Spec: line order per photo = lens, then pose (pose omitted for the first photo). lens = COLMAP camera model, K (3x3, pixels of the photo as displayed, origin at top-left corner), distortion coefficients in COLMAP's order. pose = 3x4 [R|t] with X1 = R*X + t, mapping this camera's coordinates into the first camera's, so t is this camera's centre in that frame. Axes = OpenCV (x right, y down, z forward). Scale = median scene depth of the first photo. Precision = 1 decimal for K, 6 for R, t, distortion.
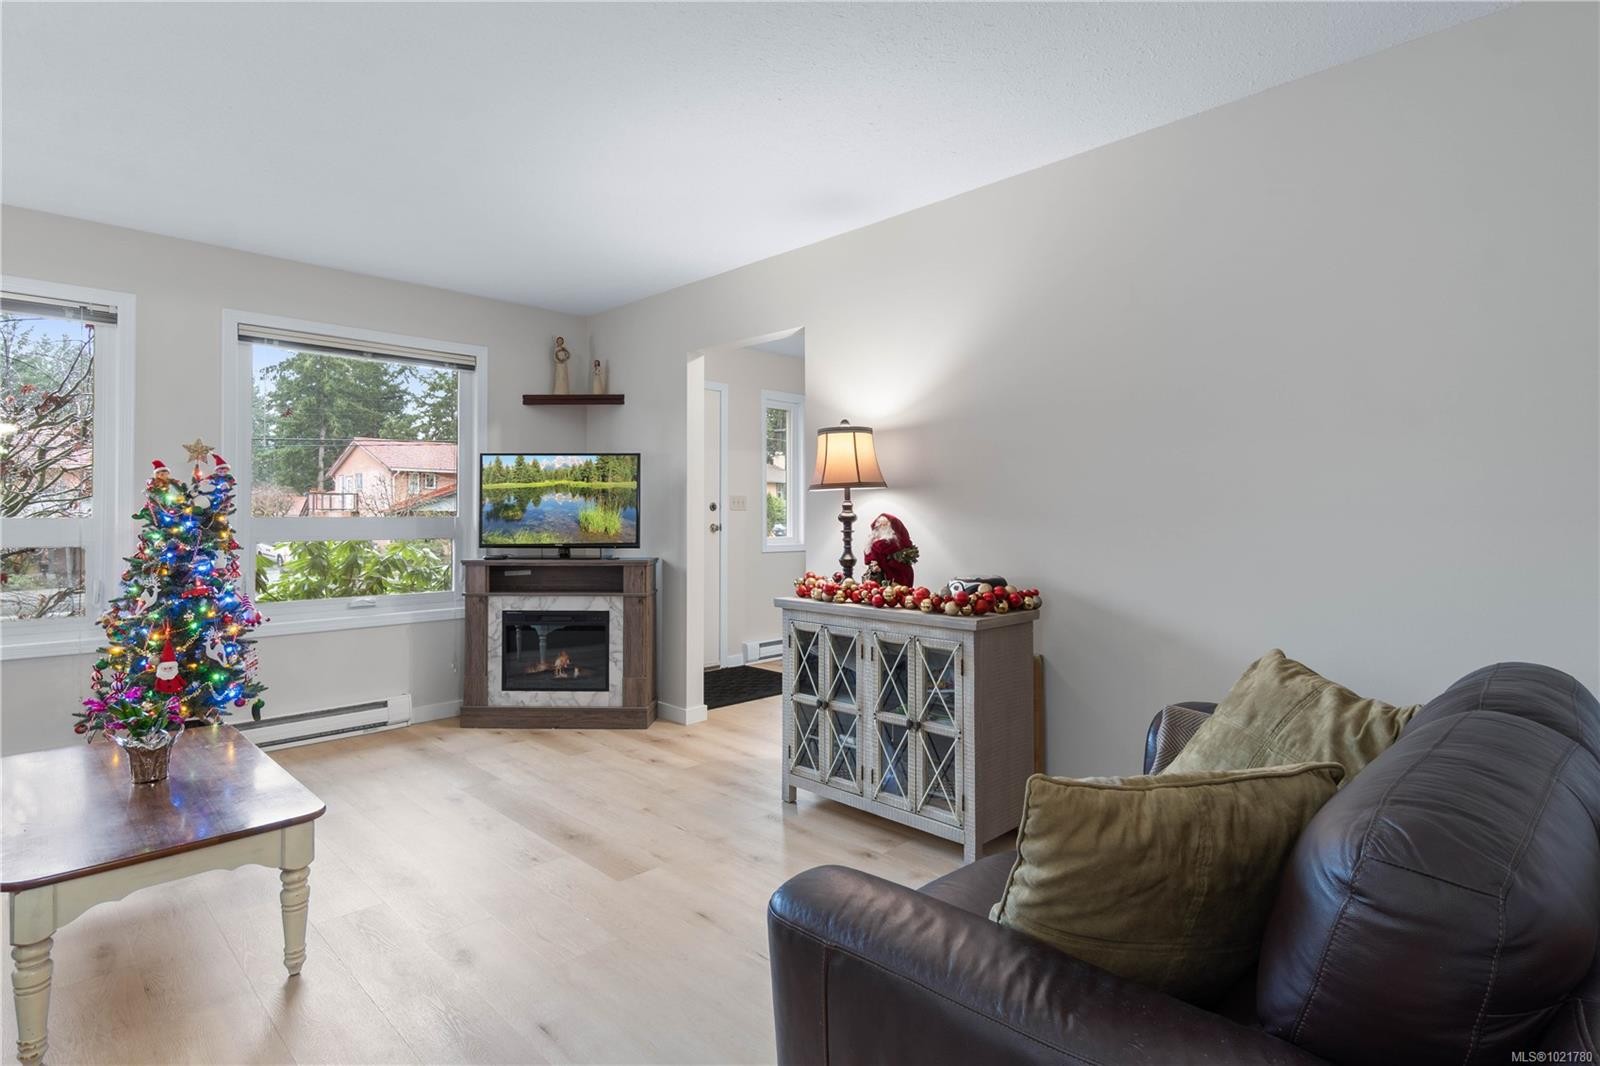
lens RADIAL K [[799.6, 0, 802.2], [0, 799.6, 492.1], [0, 0, 1]] dist [0.002619, 0.000298]
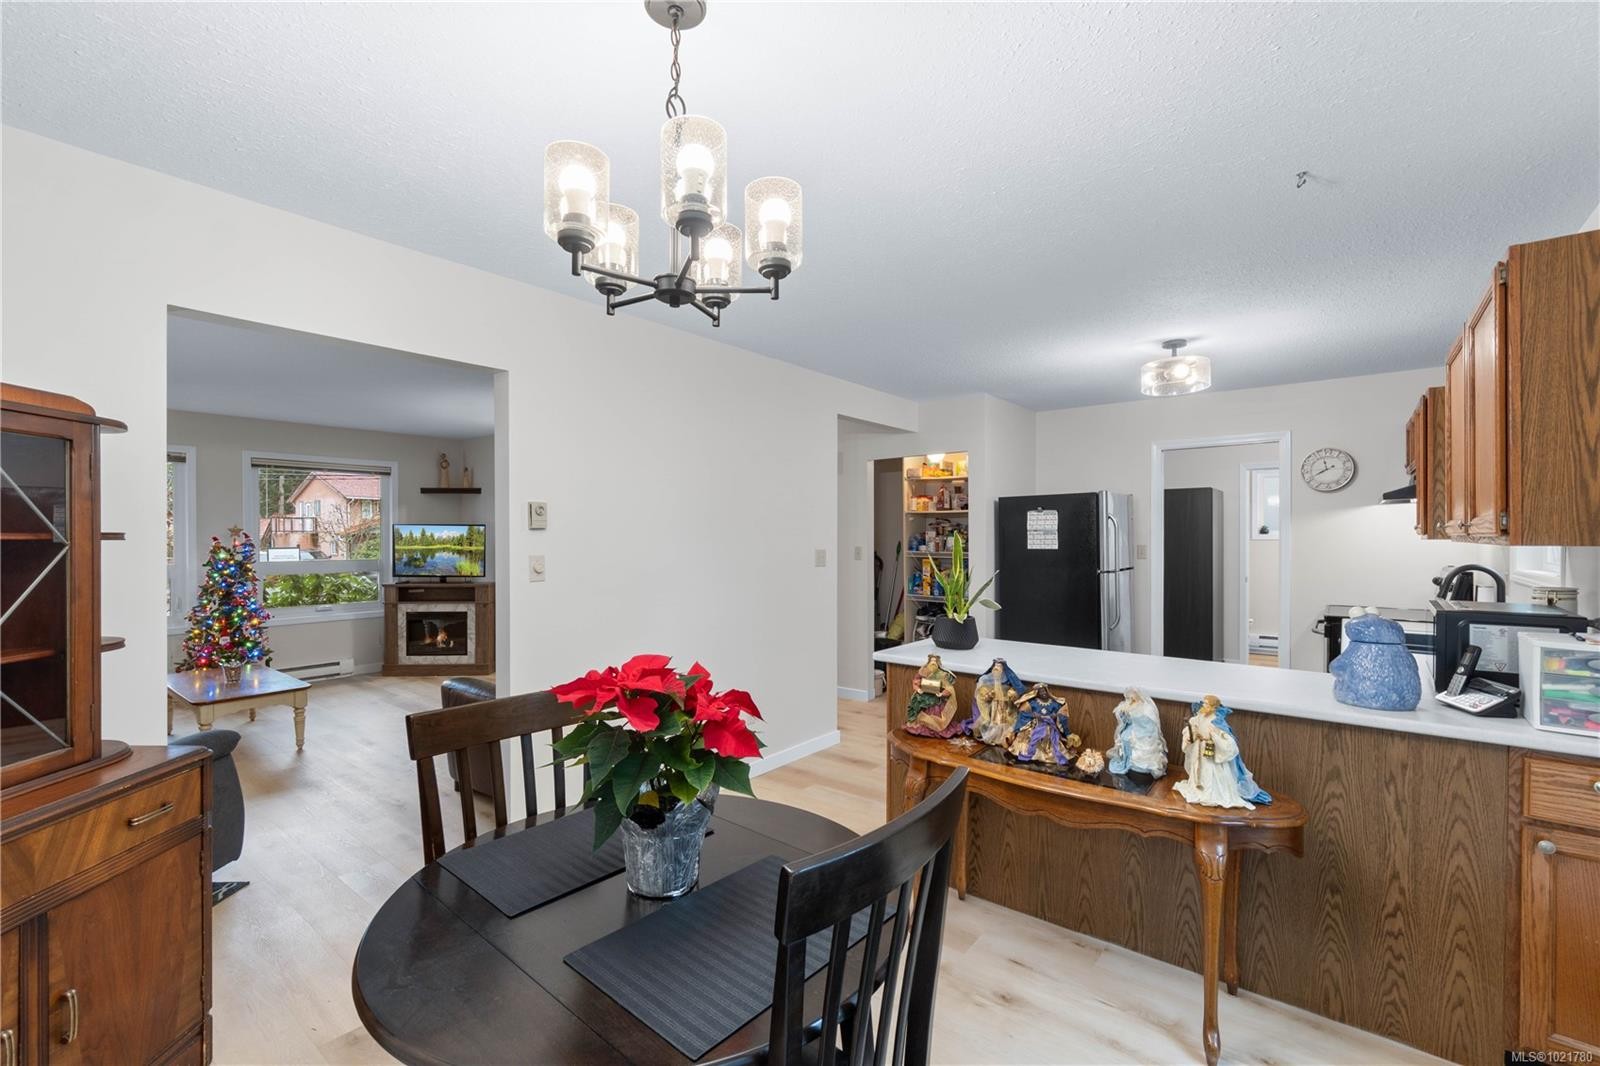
lens RADIAL K [[694.0, 0, 800.0], [0, 694.0, 533.0], [0, 0, 1]] dist [-0.002957, -0.000221]
pose [[0.994684, 0.003210, 0.102928, 0.360106], [-0.006217, 0.999563, 0.028907, -0.083776], [-0.102790, -0.029393, 0.994269, -0.666377]]
